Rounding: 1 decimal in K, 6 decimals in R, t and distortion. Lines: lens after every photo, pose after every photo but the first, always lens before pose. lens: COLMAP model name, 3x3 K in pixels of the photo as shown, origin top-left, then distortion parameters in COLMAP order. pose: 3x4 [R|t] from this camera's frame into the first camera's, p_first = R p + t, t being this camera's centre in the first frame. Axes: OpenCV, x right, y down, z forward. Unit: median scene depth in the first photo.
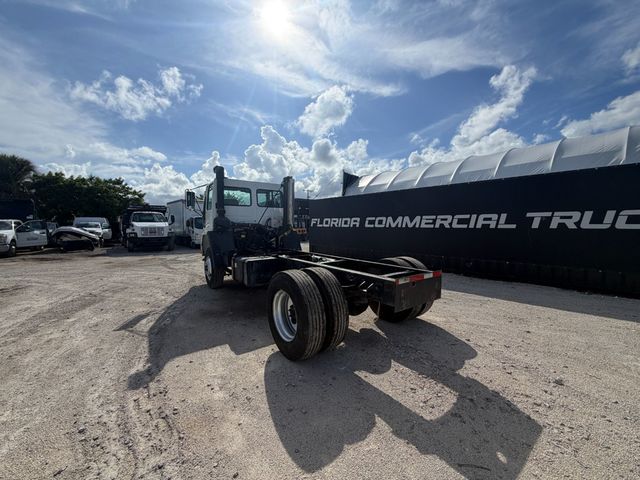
lens RADIAL K [[254.3, 0, 321.1], [0, 254.3, 240.6], [0, 0, 1]] dist [-0.001552, -0.000267]
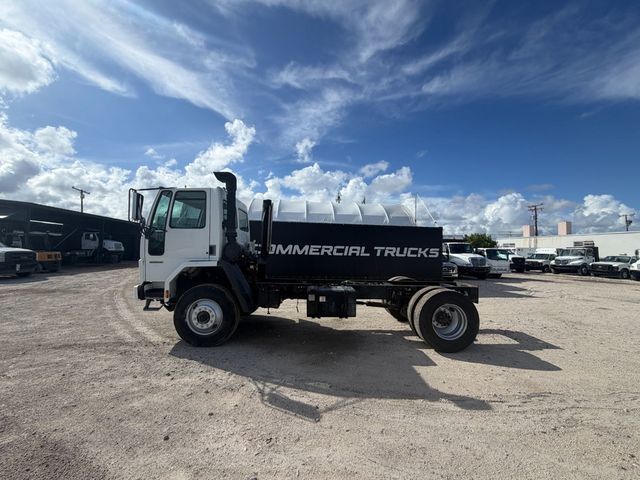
lens RADIAL K [[252.4, 0, 321.6], [0, 252.4, 242.3], [0, 0, 1]] dist [0.002453, 0.000299]
pose [[0.570846, 0.042453, 0.819959, -0.699495], [0.027626, 0.997104, -0.070858, -0.028067], [-0.820592, 0.063101, 0.568020, 0.308505]]
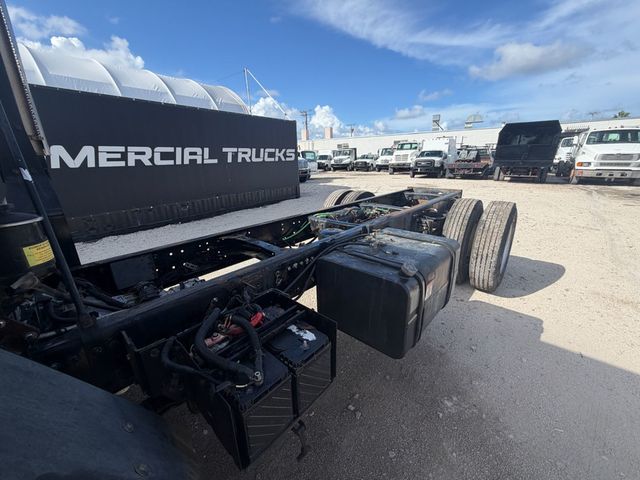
lens RADIAL K [[256.4, 0, 318.8], [0, 256.4, 239.4], [0, 0, 1]] dist [-0.000216, 0.000090]
pose [[-0.181077, -0.292629, 0.938925, -0.372137], [0.085148, 0.946457, 0.311398, -0.041562], [-0.979776, 0.136334, -0.146465, 0.745572]]
